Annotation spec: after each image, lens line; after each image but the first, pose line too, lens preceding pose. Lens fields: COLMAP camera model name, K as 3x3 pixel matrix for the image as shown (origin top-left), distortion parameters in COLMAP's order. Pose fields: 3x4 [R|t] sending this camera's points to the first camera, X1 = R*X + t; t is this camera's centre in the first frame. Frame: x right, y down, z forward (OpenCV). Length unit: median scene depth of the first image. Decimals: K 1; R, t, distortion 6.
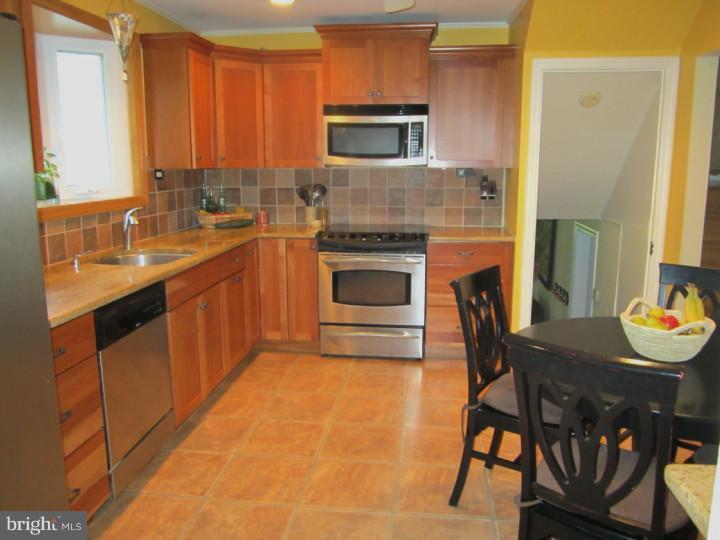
lens RADIAL K [[591.0, 0, 360.2], [0, 591.0, 270.8], [0, 0, 1]] dist [-0.045428, 0.019945]
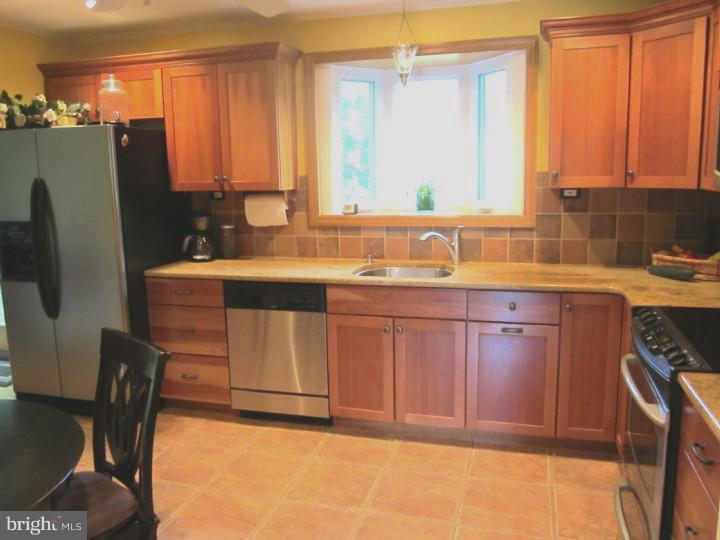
lens RADIAL K [[591.0, 0, 359.8], [0, 591.0, 266.9], [0, 0, 1]] dist [-0.045428, 0.019945]
pose [[-0.170478, 0.162103, -0.971936, 0.707291], [-0.159244, 0.968876, 0.189525, -0.227404], [0.972409, 0.187085, -0.139358, 1.102814]]
